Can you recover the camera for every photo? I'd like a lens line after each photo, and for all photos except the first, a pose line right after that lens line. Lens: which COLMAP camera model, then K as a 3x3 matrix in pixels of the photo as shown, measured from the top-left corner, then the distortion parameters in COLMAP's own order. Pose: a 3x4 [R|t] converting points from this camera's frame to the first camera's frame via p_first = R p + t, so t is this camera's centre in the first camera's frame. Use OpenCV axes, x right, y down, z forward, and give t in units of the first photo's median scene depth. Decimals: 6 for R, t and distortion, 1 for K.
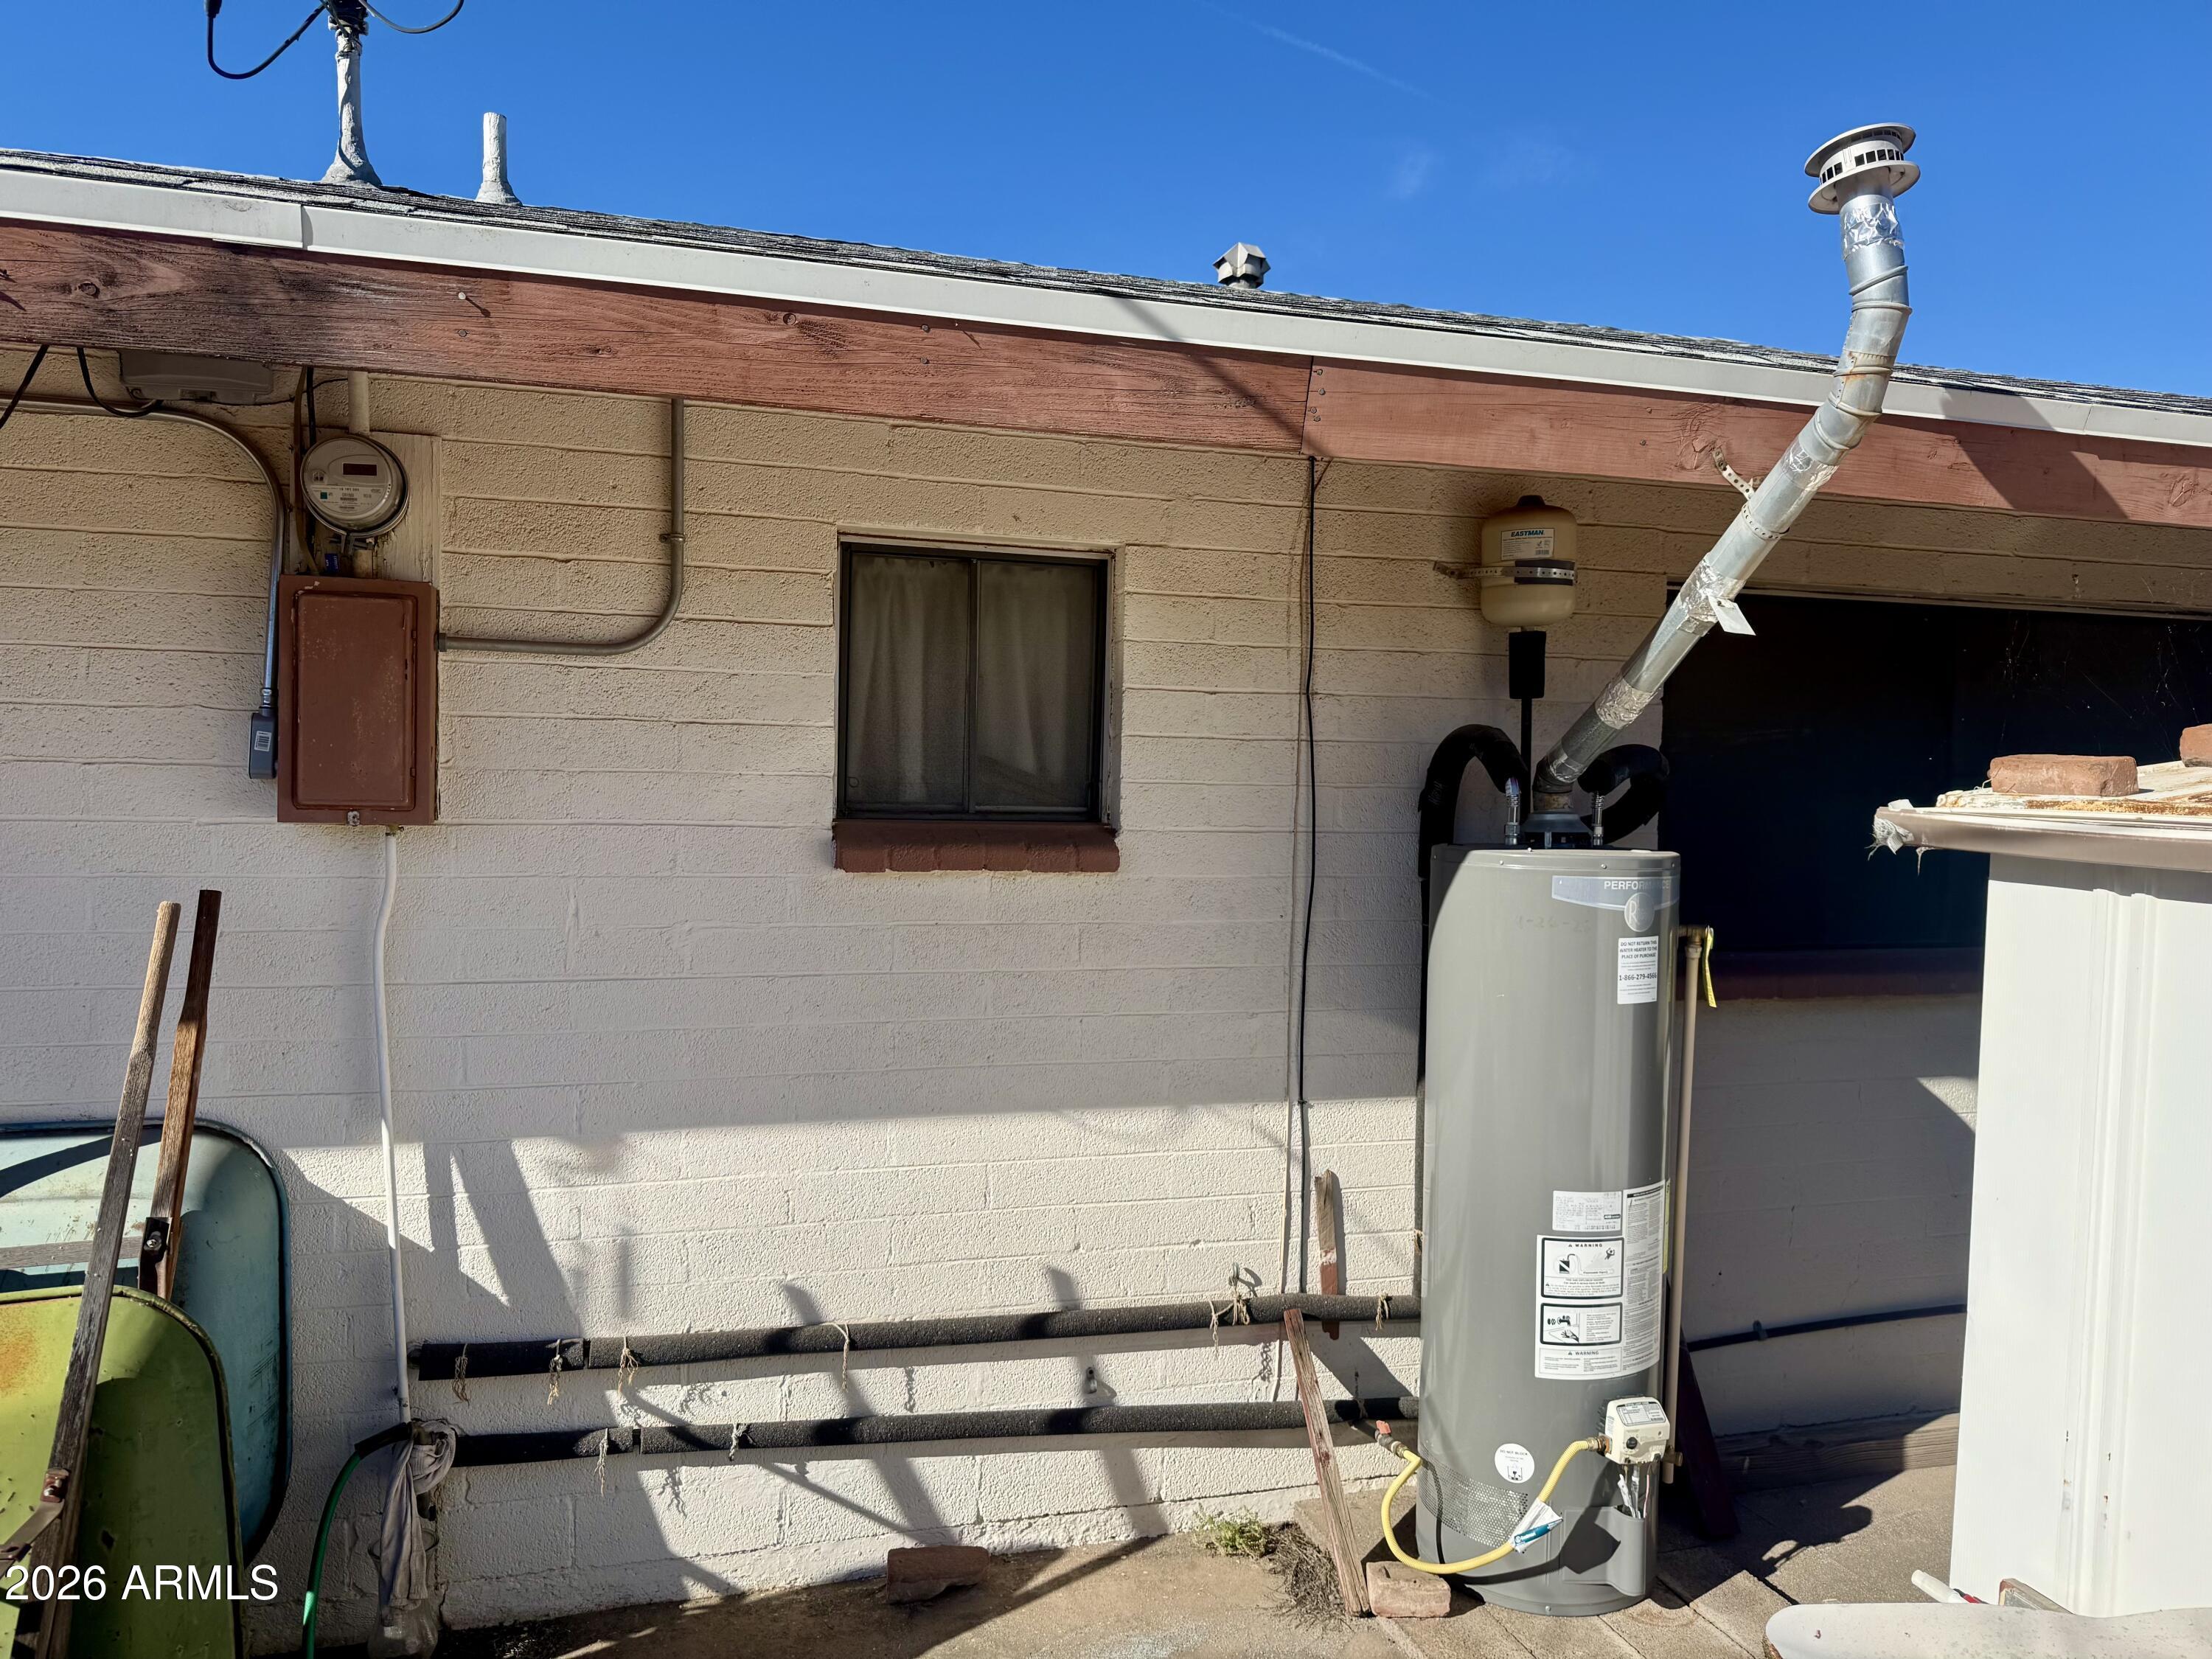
lens RADIAL K [[1523.7, 0, 1095.8], [0, 1523.7, 815.2], [0, 0, 1]] dist [0.053978, -0.125551]
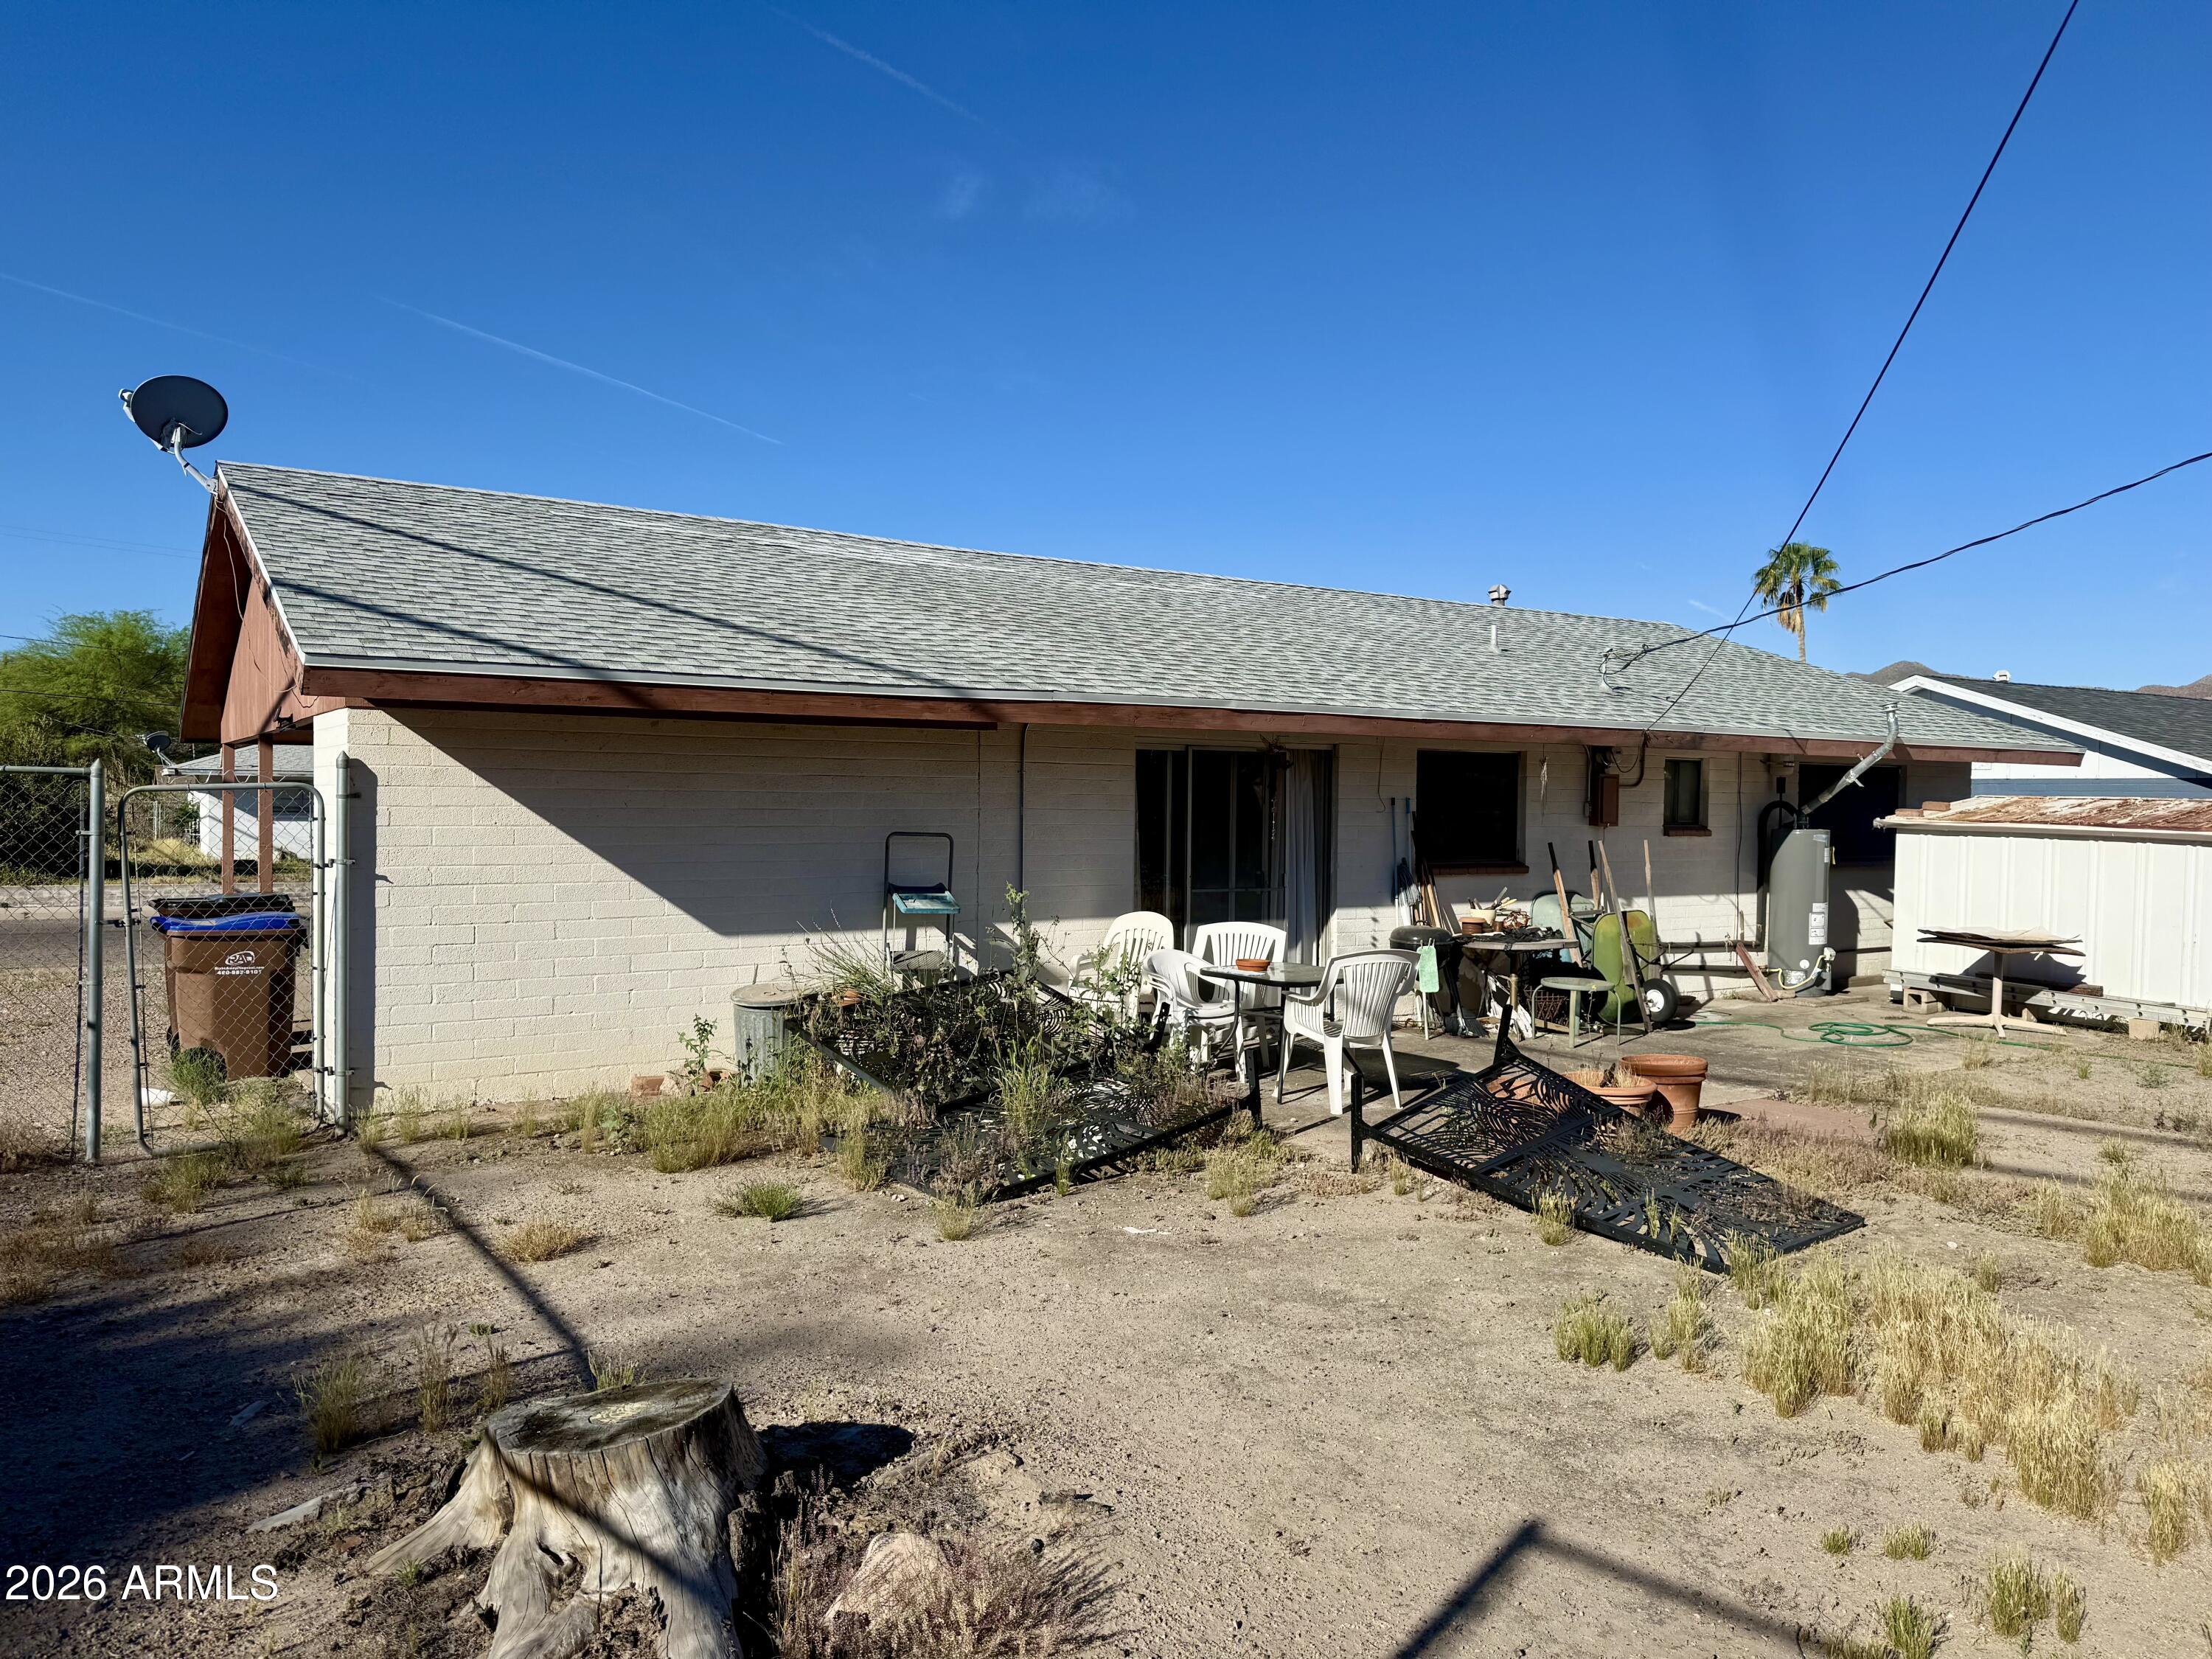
lens RADIAL K [[1523.7, 0, 1095.8], [0, 1523.7, 815.2], [0, 0, 1]] dist [0.053978, -0.125551]
pose [[0.957471, -0.011588, 0.288297, -3.055093], [0.011925, 0.999929, 0.000588, -0.047441], [-0.288283, 0.002875, 0.957541, -2.757134]]
